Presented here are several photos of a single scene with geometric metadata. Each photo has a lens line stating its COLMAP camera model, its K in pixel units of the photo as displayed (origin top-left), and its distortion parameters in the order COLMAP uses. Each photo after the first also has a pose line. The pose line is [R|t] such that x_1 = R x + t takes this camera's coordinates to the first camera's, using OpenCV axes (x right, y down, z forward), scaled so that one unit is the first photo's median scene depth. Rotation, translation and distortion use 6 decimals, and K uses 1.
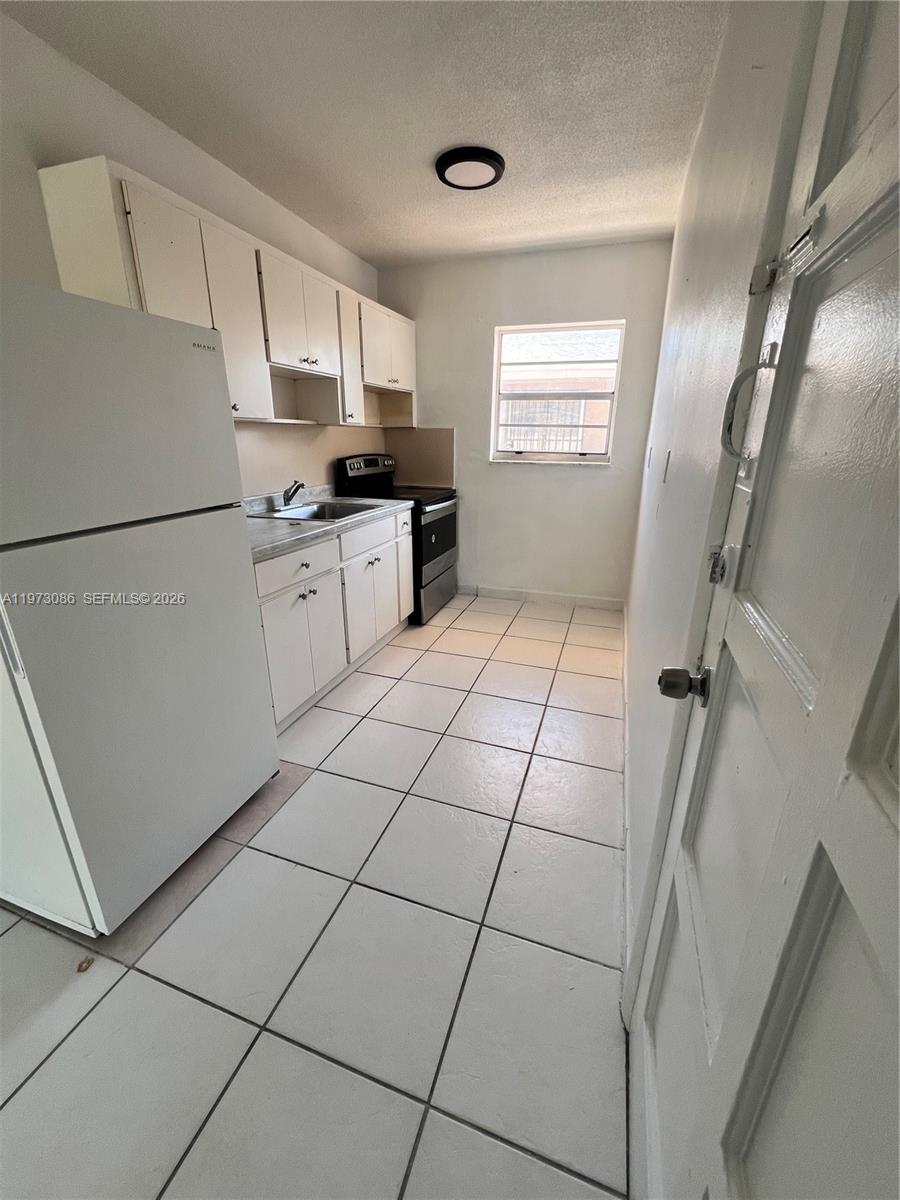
lens RADIAL K [[486.6, 0, 446.4], [0, 486.6, 599.1], [0, 0, 1]] dist [0.000054, -0.000033]
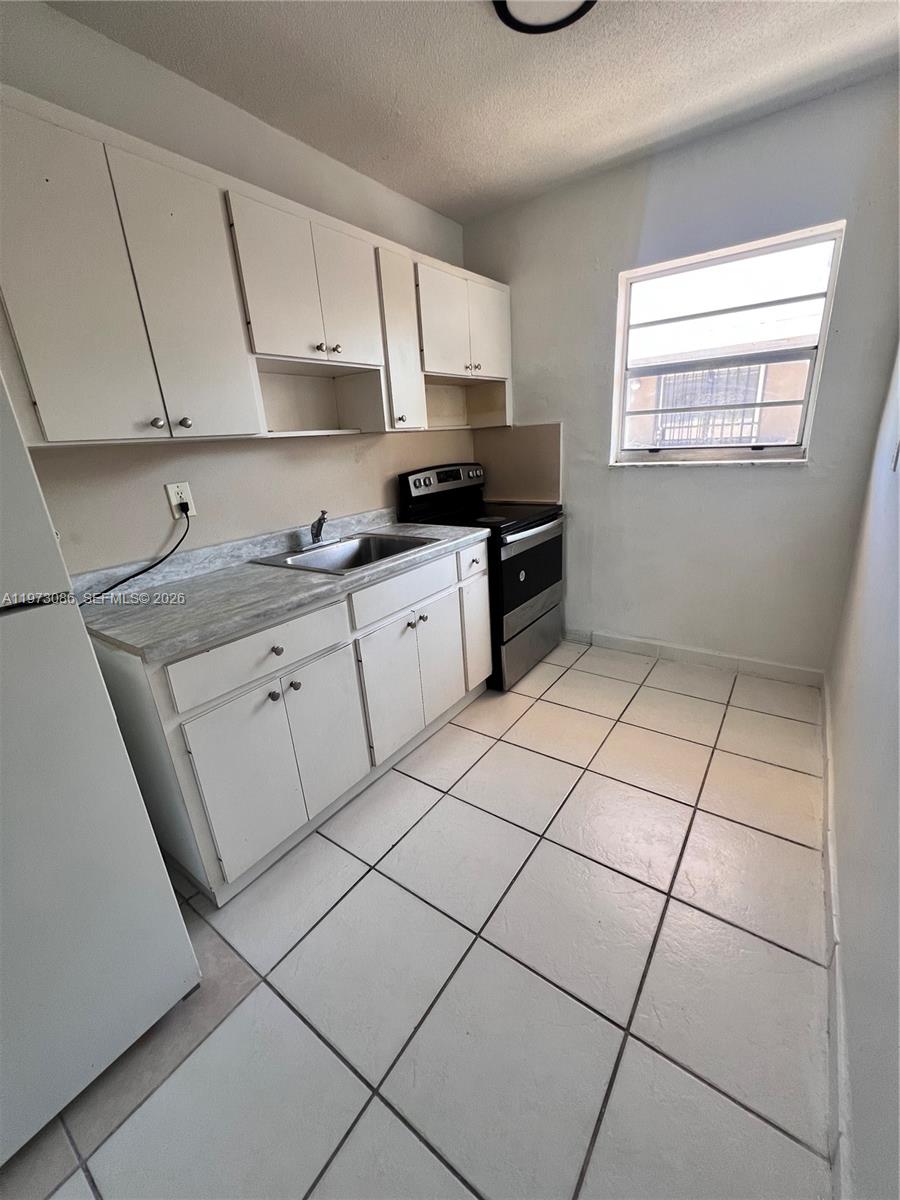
lens RADIAL K [[486.6, 0, 446.4], [0, 486.6, 599.1], [0, 0, 1]] dist [0.000054, -0.000033]
pose [[0.956720, 0.026583, -0.289793, 0.081200], [-0.024770, 0.999644, 0.009924, -0.098213], [0.289954, -0.002316, 0.957038, 0.273708]]
